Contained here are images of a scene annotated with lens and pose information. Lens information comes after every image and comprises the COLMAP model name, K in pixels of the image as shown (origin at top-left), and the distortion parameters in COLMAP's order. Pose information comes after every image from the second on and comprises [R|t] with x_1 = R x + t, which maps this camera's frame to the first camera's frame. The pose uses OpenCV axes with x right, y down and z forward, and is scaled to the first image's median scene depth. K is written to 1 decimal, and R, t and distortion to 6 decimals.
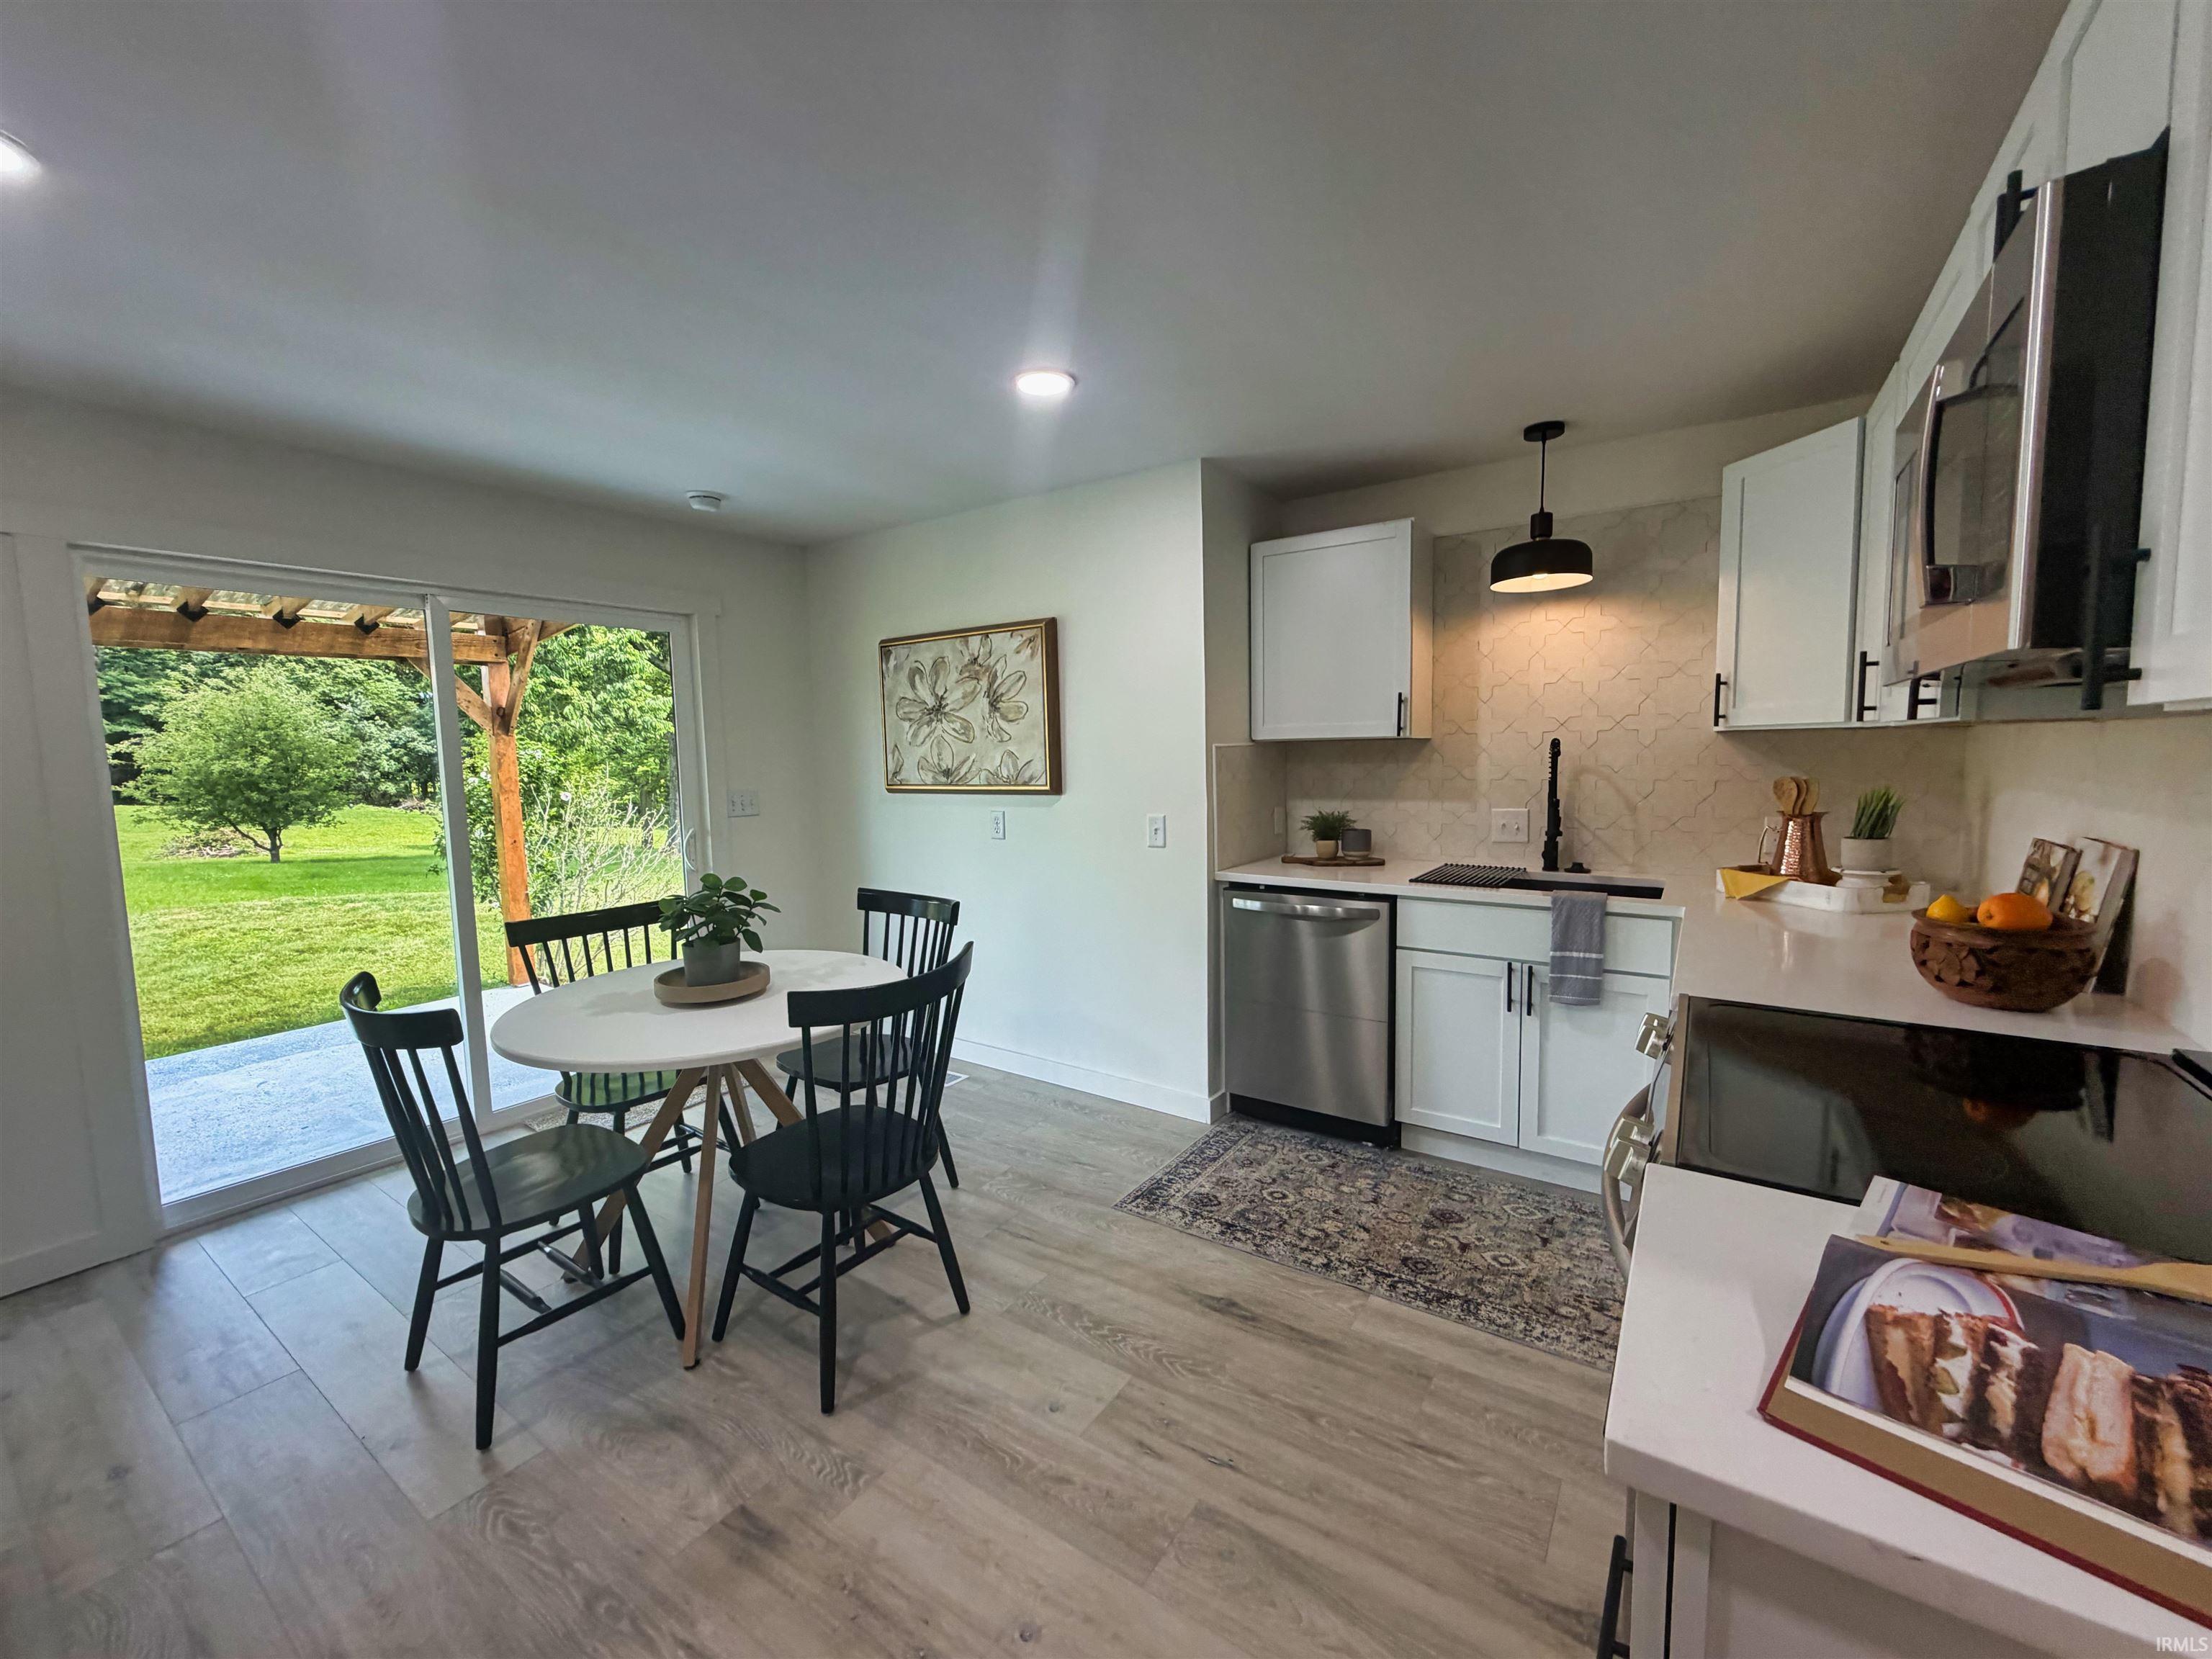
lens RADIAL K [[885.5, 0, 1100.9], [0, 885.5, 827.2], [0, 0, 1]] dist [0.001292, -0.000127]
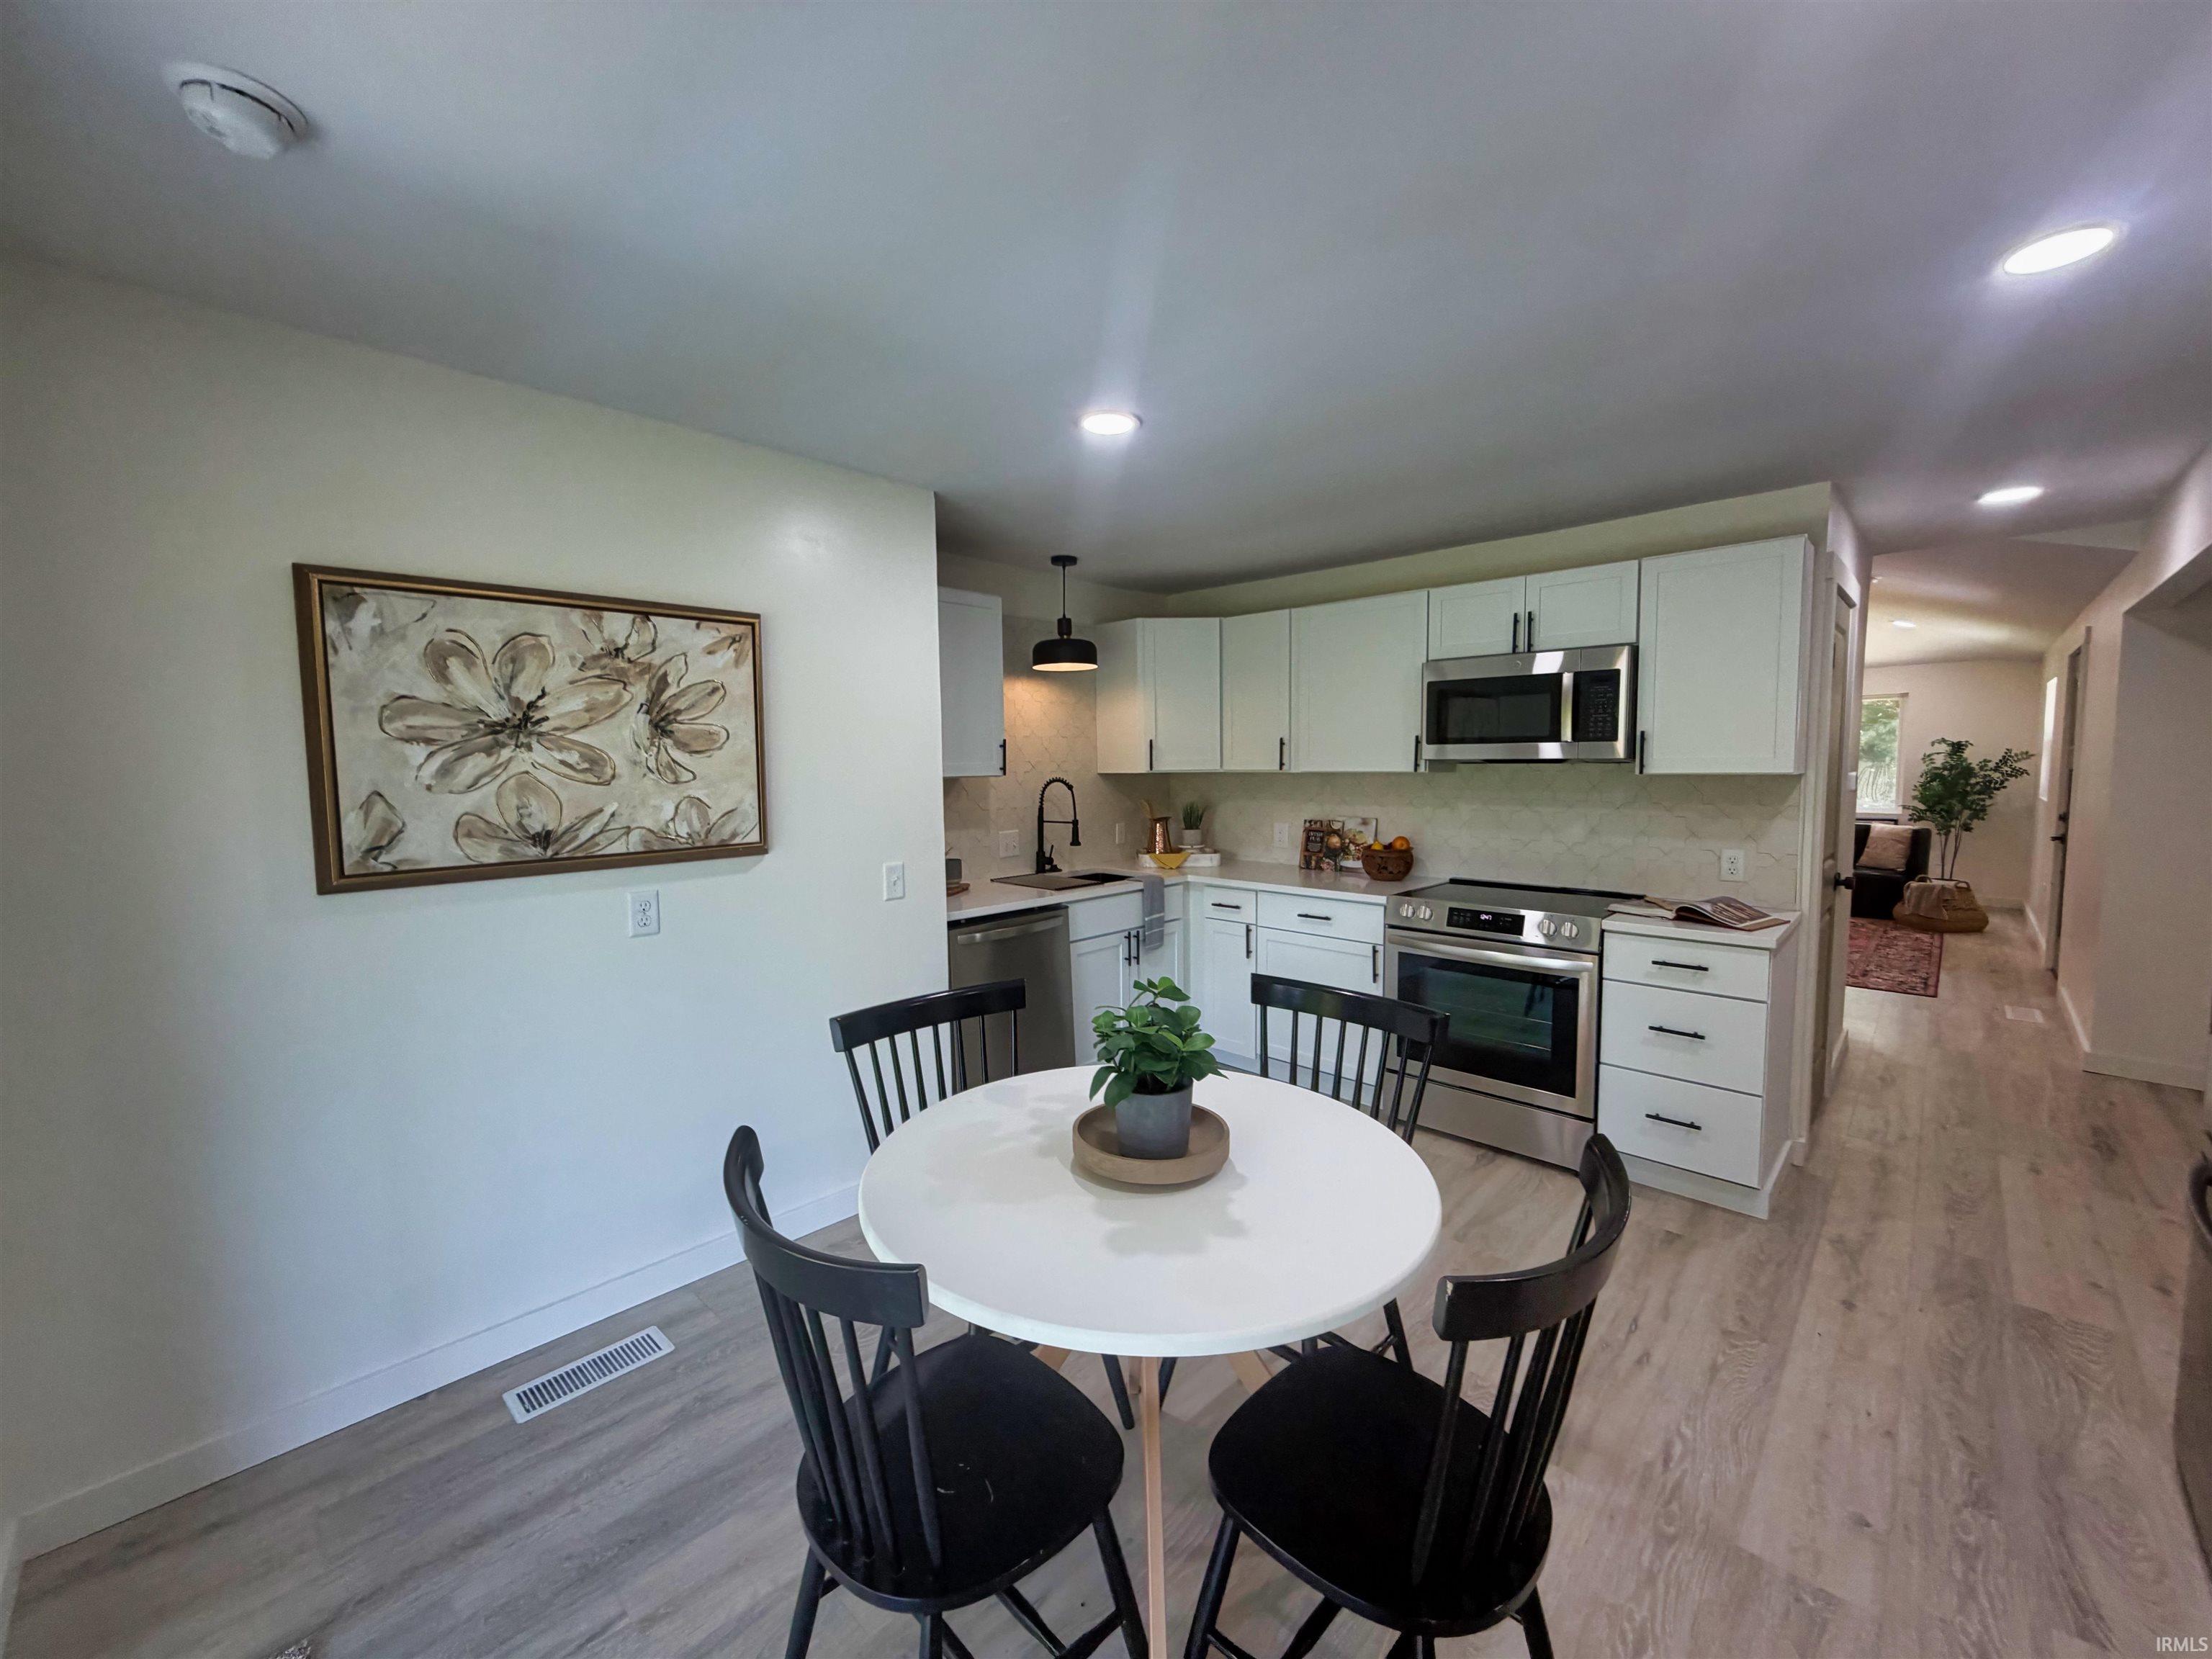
lens RADIAL K [[885.5, 0, 1100.9], [0, 885.5, 827.2], [0, 0, 1]] dist [0.001292, -0.000127]
pose [[0.156422, -0.058371, 0.985964, -0.713523], [0.093181, 0.994672, 0.044103, -0.063879], [-0.983285, 0.084975, 0.161027, 0.589145]]
